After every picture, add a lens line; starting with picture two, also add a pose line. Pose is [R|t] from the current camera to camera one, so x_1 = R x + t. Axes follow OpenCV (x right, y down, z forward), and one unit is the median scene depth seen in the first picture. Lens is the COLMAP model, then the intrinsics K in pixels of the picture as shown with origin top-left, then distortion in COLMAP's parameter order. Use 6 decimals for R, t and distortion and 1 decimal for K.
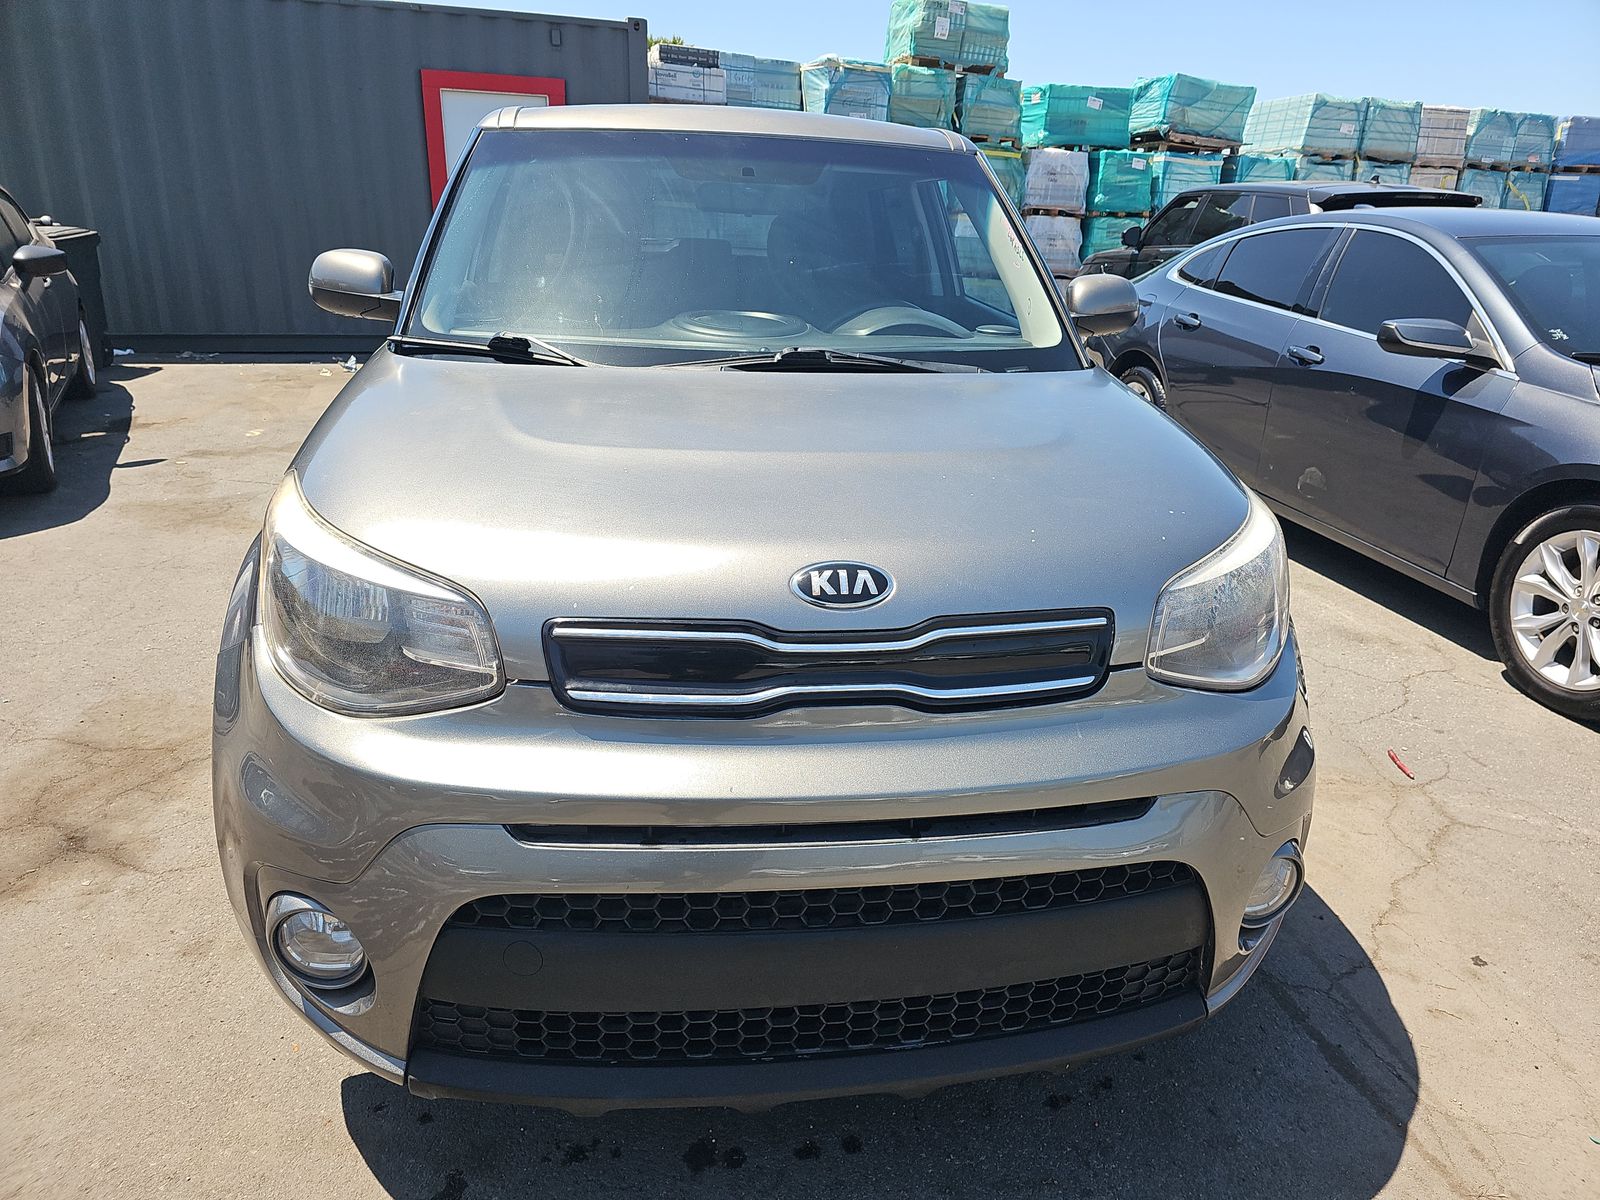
lens RADIAL K [[1057.8, 0, 806.5], [0, 1057.8, 614.7], [0, 0, 1]] dist [0.024602, -0.022259]
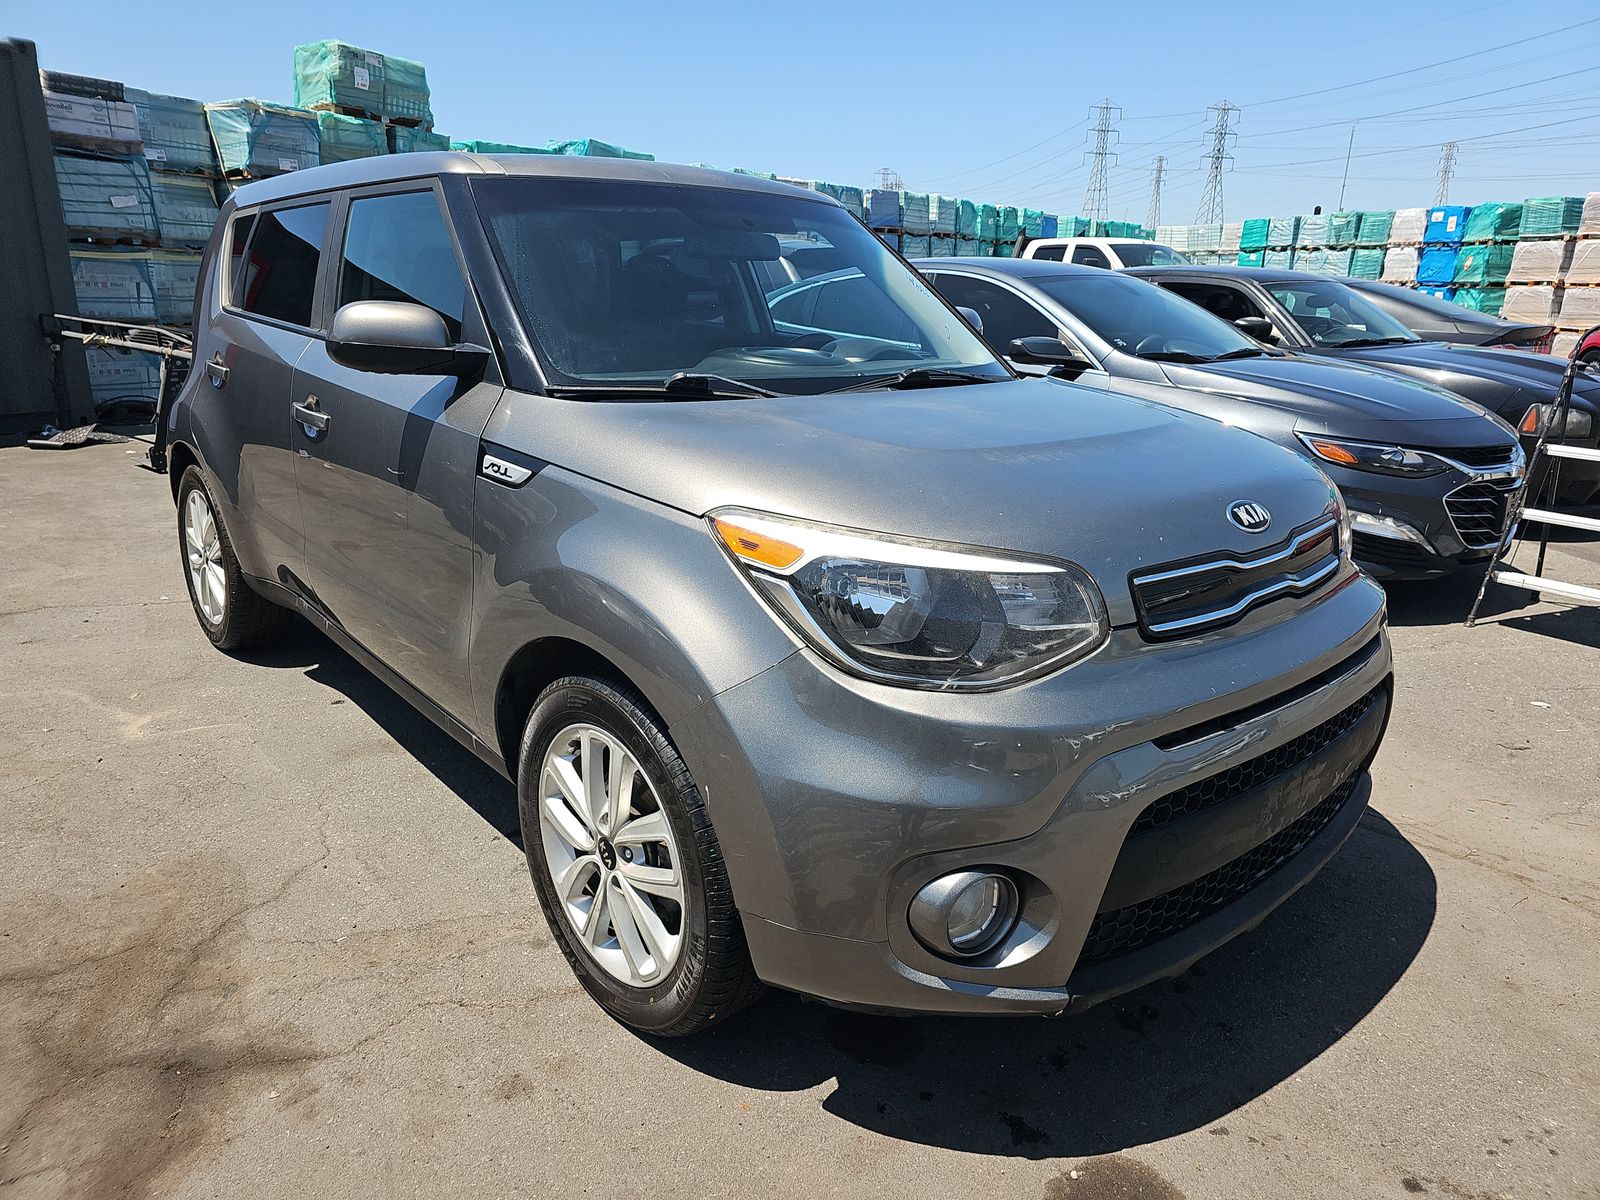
lens RADIAL K [[1057.8, 0, 816.8], [0, 1057.8, 586.6], [0, 0, 1]] dist [0.024602, -0.022259]
pose [[0.826565, -0.169300, 0.536775, -0.133382], [0.205041, 0.978728, -0.007044, -0.005151], [-0.524164, 0.115883, 0.843696, 0.015769]]
